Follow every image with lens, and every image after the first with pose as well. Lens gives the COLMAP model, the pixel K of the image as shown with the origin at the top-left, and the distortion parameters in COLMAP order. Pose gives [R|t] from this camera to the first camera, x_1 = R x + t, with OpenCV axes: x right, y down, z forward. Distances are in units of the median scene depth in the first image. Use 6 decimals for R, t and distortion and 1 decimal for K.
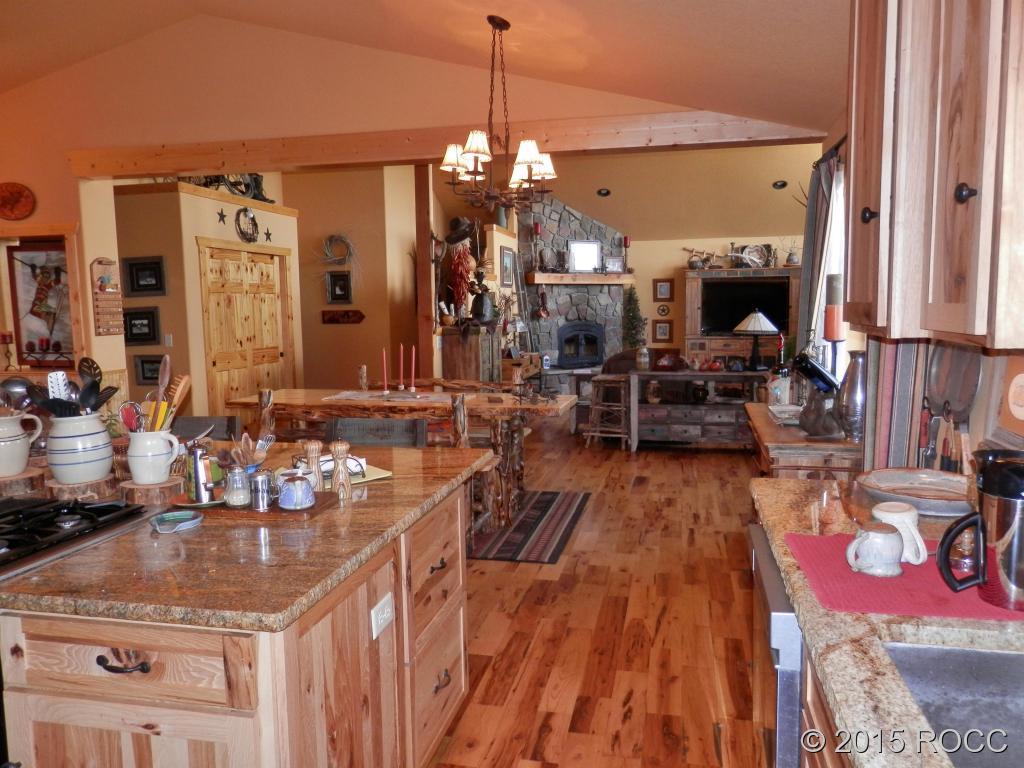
lens RADIAL K [[757.5, 0, 521.8], [0, 757.5, 387.8], [0, 0, 1]] dist [-0.001865, 0.003188]
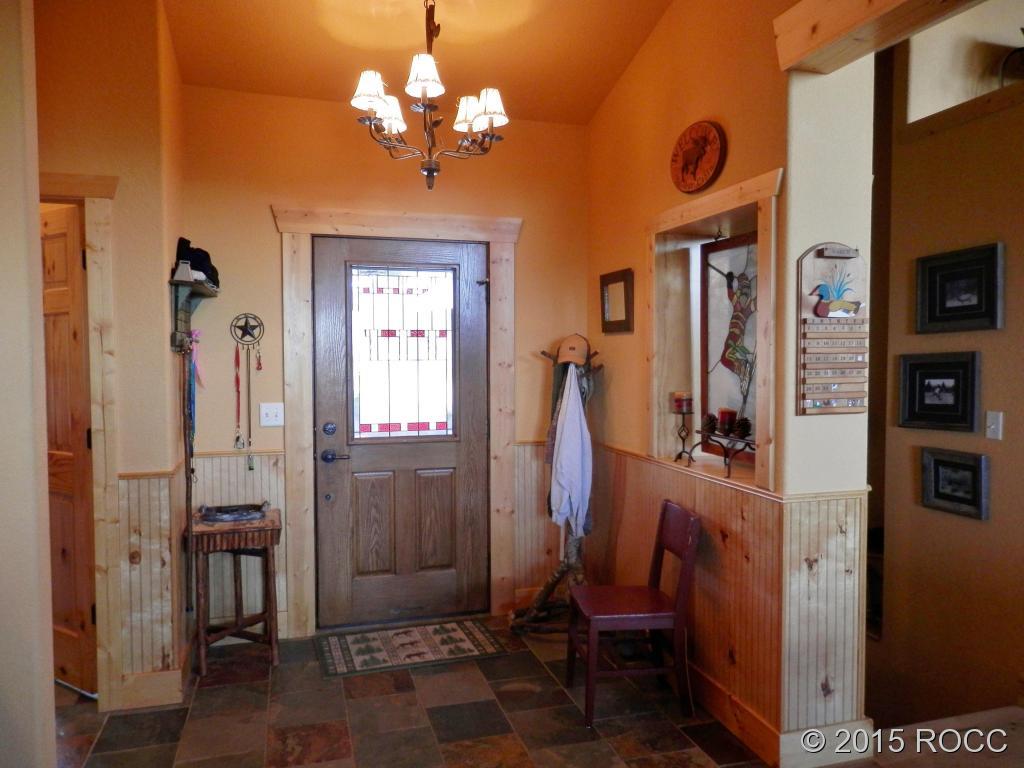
lens RADIAL K [[757.5, 0, 517.2], [0, 757.5, 387.5], [0, 0, 1]] dist [-0.001865, 0.003188]
pose [[0.481928, 0.052316, -0.874648, -0.236116], [-0.103098, 0.994668, 0.002688, -0.066014], [0.870124, 0.088879, 0.484751, 0.604495]]
